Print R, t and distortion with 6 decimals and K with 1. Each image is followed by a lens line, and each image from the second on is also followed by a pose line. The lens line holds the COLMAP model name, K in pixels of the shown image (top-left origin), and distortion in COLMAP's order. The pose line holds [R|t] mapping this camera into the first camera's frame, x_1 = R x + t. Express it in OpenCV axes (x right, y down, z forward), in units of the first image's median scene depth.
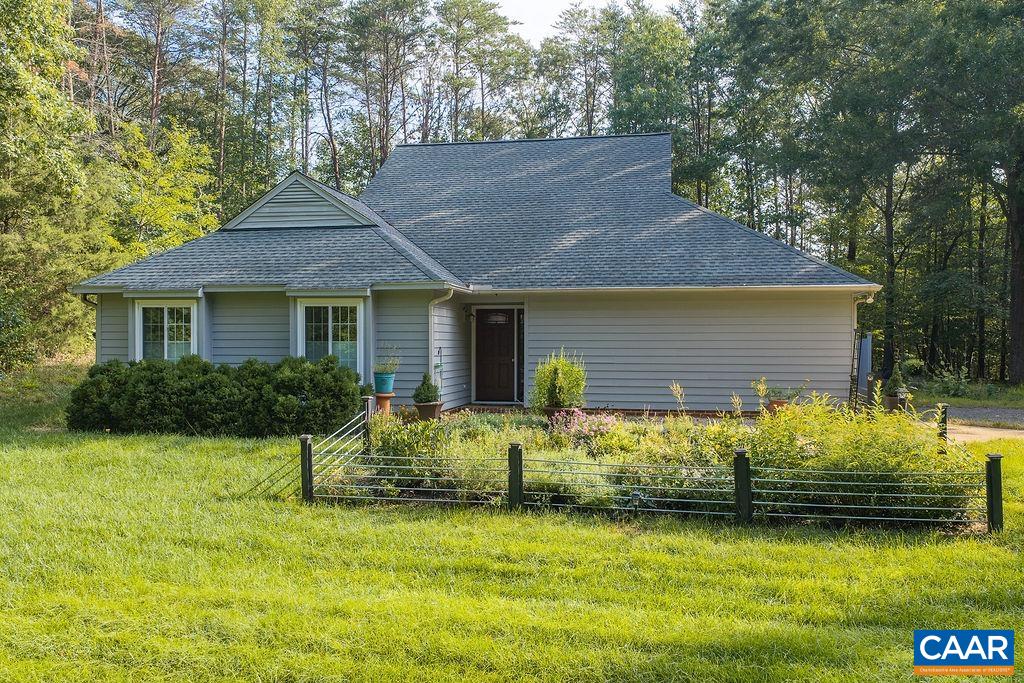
lens RADIAL K [[857.0, 0, 512.0], [0, 857.0, 341.5], [0, 0, 1]] dist [-0.002962, -0.004256]
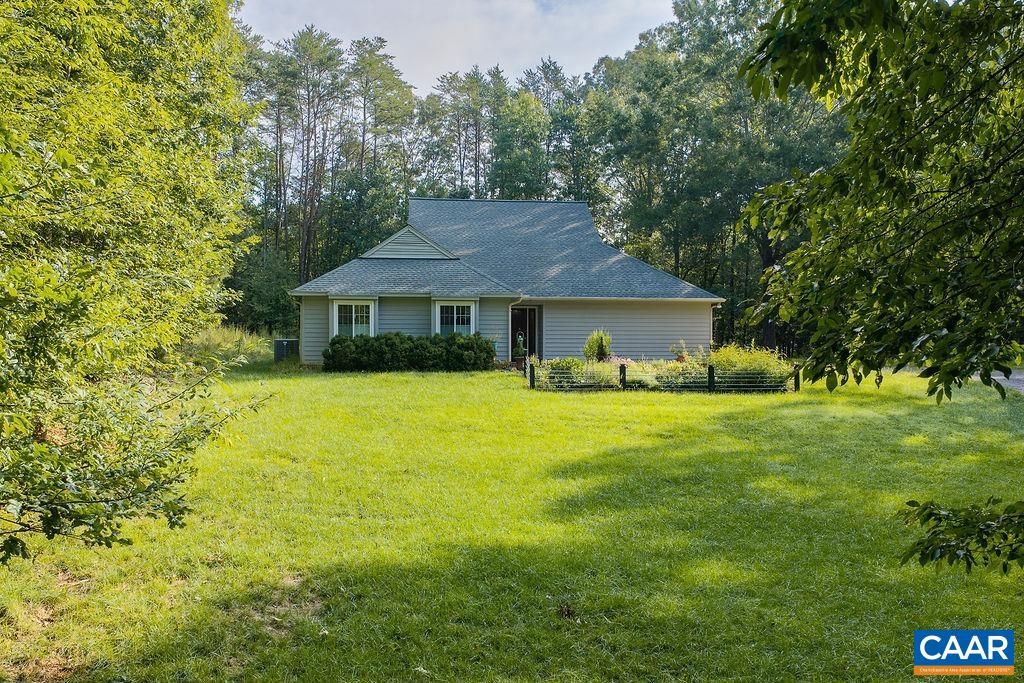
lens RADIAL K [[857.0, 0, 512.0], [0, 857.0, 341.5], [0, 0, 1]] dist [-0.002962, -0.004256]
pose [[0.956744, 0.002122, 0.290923, -0.614687], [-0.002407, 0.999997, 0.000624, 0.032930], [-0.290921, -0.001297, 0.956746, -0.758027]]
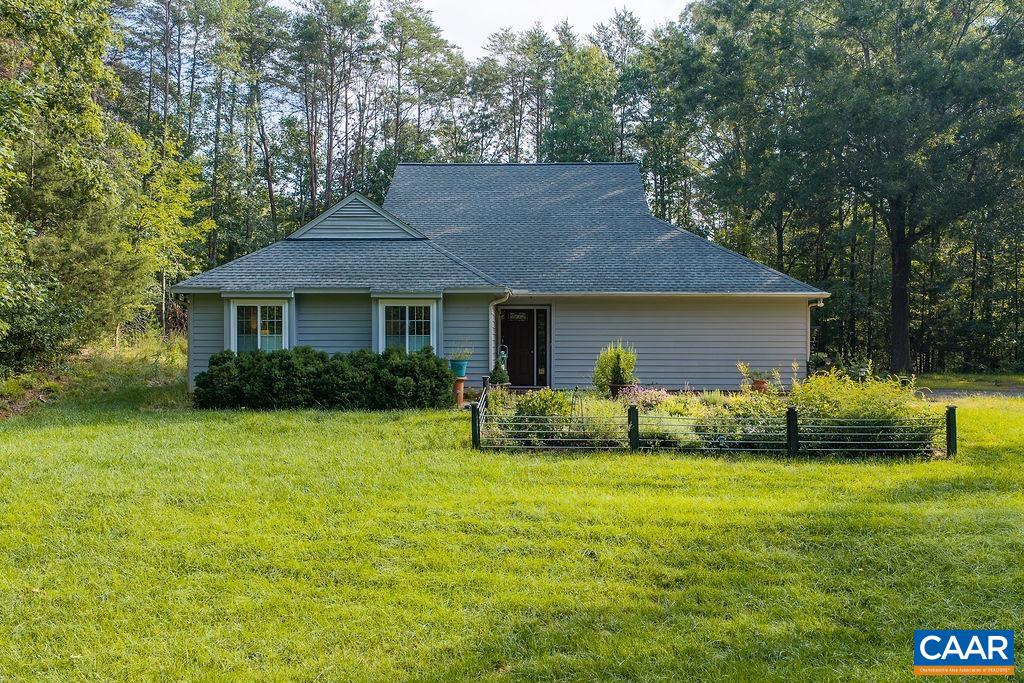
lens RADIAL K [[857.0, 0, 512.0], [0, 857.0, 341.5], [0, 0, 1]] dist [-0.002962, -0.004256]
pose [[0.987391, 0.000585, 0.158296, -0.253923], [-0.000717, 0.999999, 0.000777, 0.007882], [-0.158296, -0.000880, 0.987391, -0.220518]]
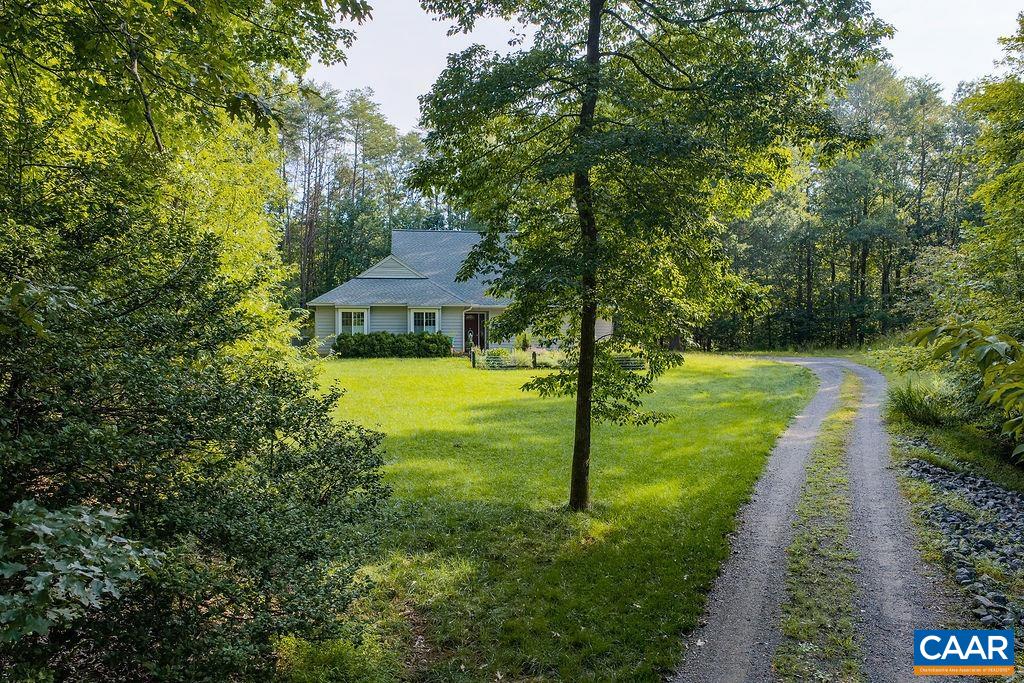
lens RADIAL K [[857.0, 0, 512.0], [0, 857.0, 341.5], [0, 0, 1]] dist [-0.002962, -0.004256]
pose [[0.951604, -0.000458, 0.307327, -0.740265], [0.000277, 1.000000, 0.000632, 0.044507], [-0.307327, -0.000516, 0.951604, -1.500809]]
